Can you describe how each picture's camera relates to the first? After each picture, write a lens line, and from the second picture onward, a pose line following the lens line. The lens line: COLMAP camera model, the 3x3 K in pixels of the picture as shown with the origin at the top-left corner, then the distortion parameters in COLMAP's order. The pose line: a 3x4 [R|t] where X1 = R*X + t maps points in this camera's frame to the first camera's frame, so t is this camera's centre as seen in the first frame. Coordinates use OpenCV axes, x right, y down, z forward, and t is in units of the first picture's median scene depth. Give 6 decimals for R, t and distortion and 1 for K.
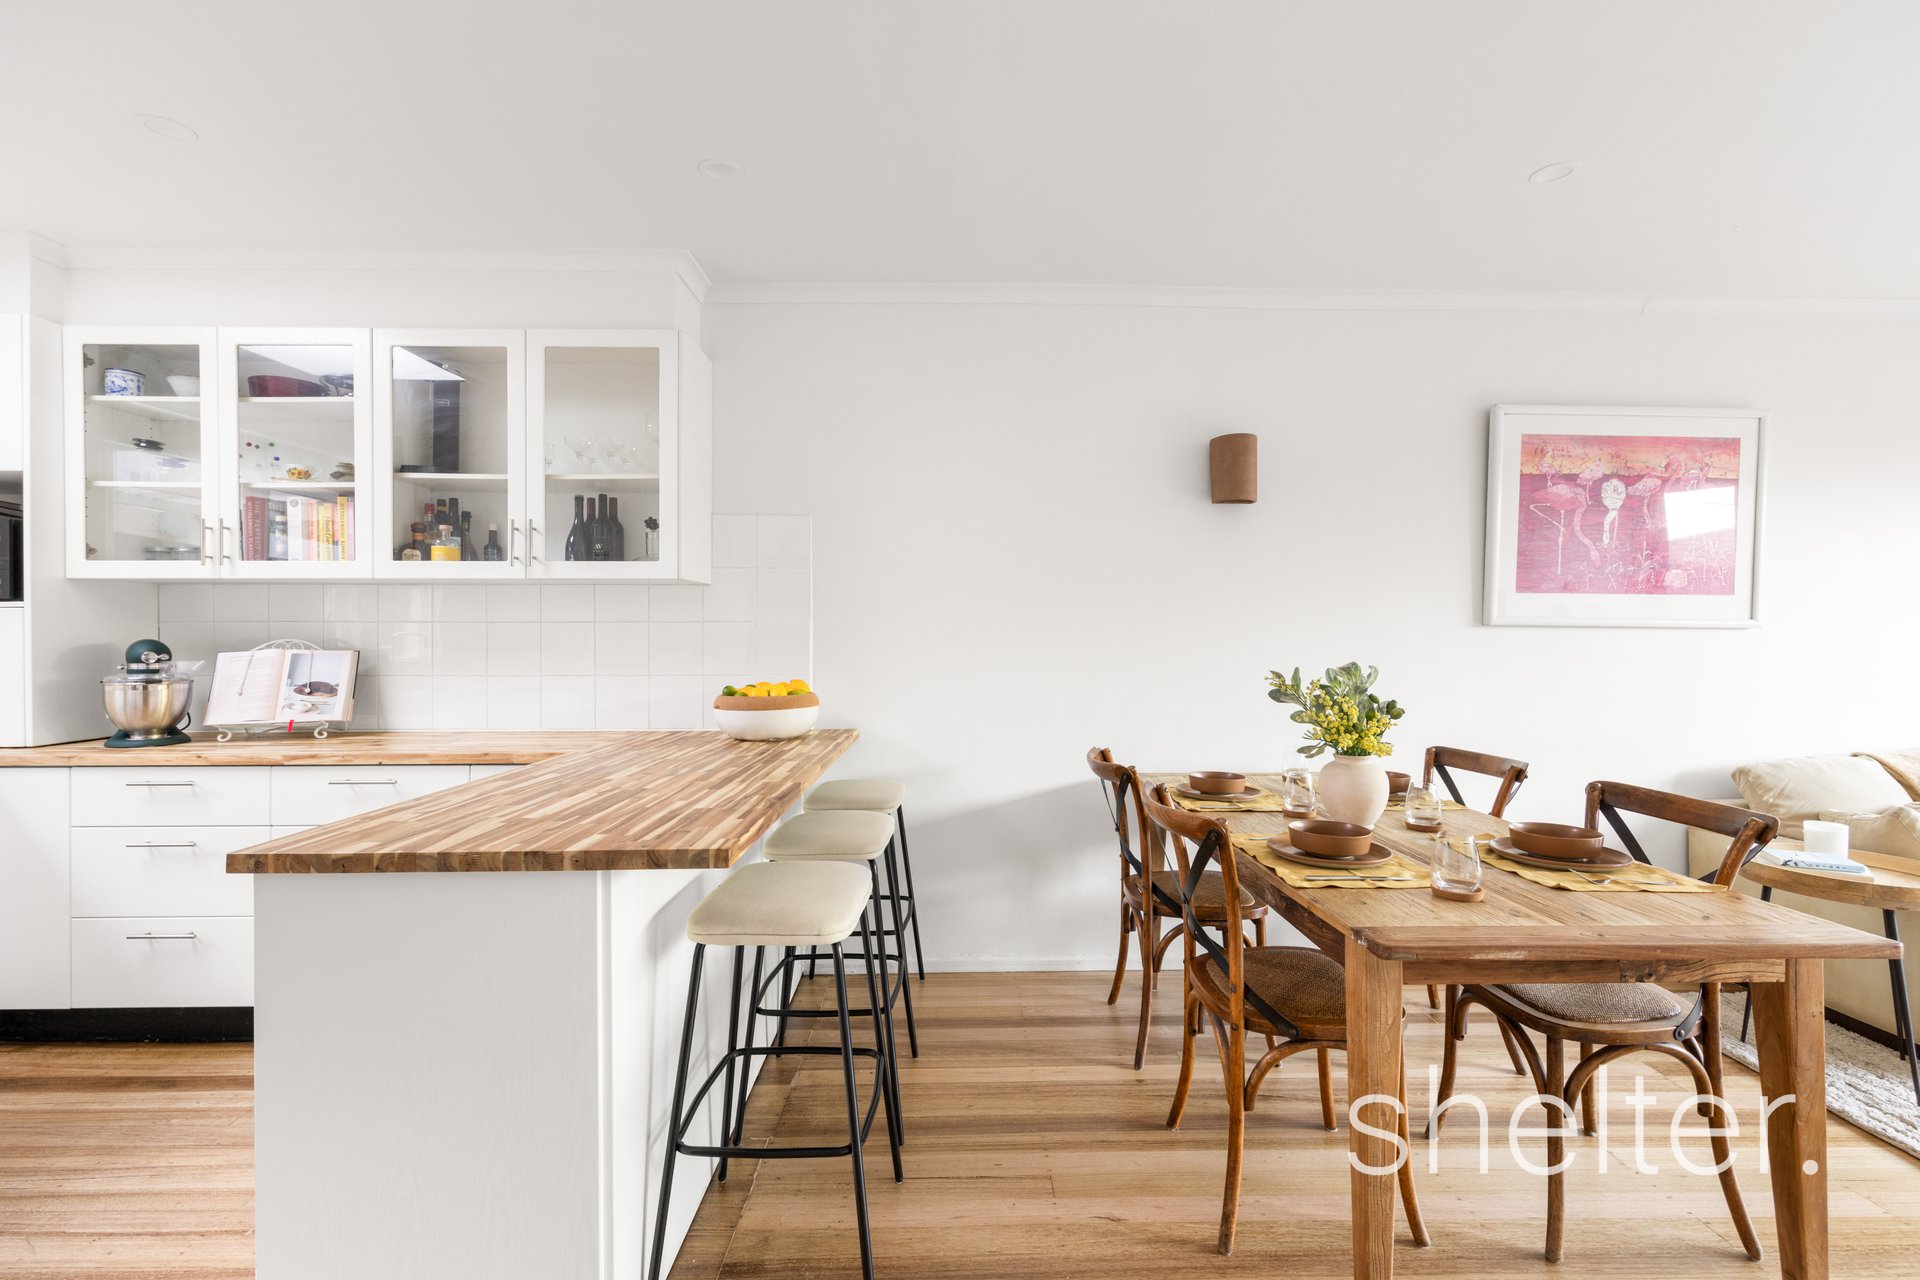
lens RADIAL K [[774.7, 0, 960.0], [0, 774.7, 640.0], [0, 0, 1]] dist [-0.000359, -0.000026]
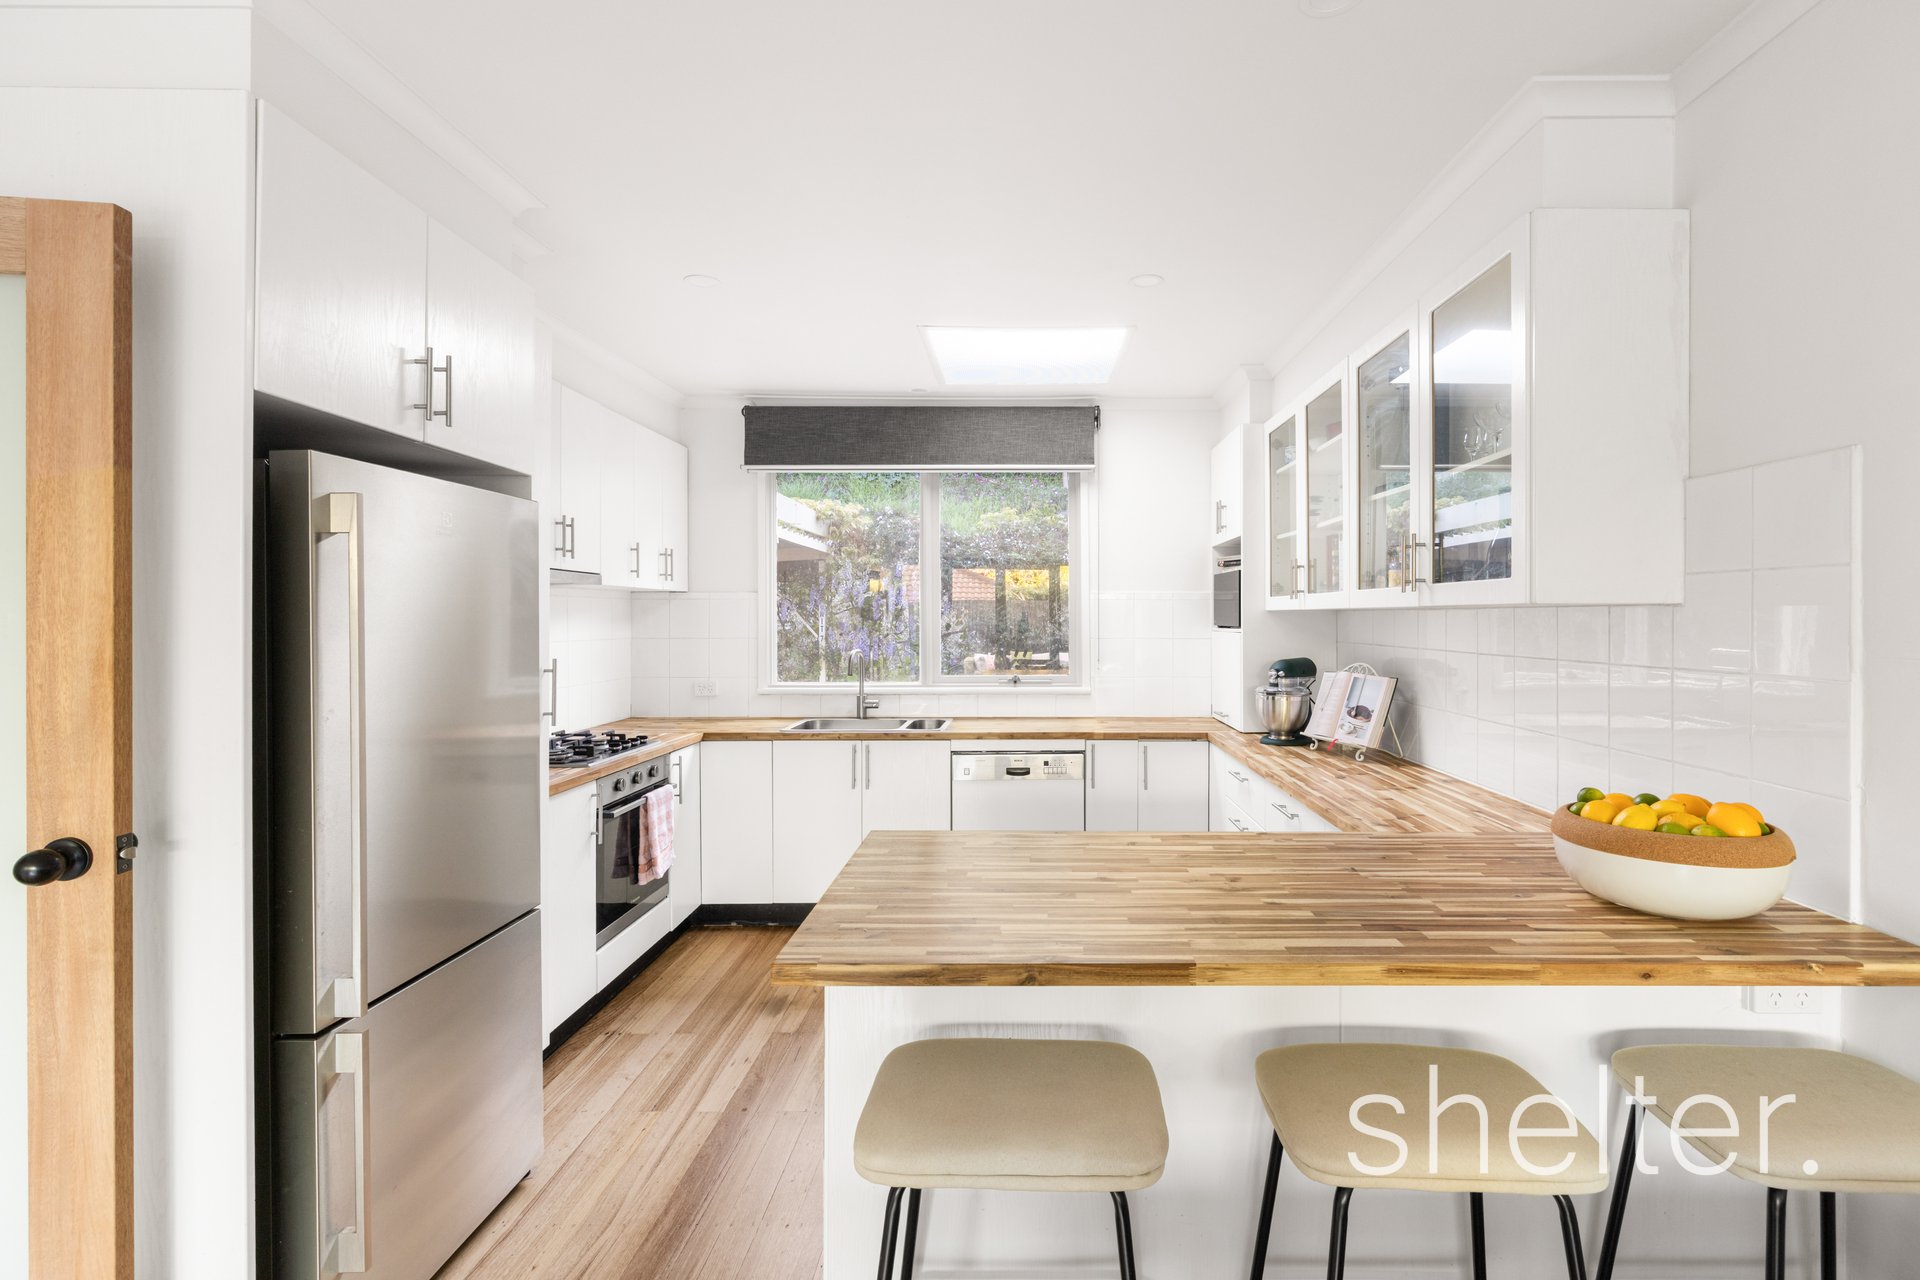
lens RADIAL K [[812.4, 0, 960.0], [0, 812.4, 640.0], [0, 0, 1]] dist [-0.000177, -0.000009]
pose [[-0.017089, 0.017884, -0.999694, 0.264836], [0.004390, 0.999832, 0.017811, -0.056233], [0.999844, -0.004085, -0.017164, 0.486754]]
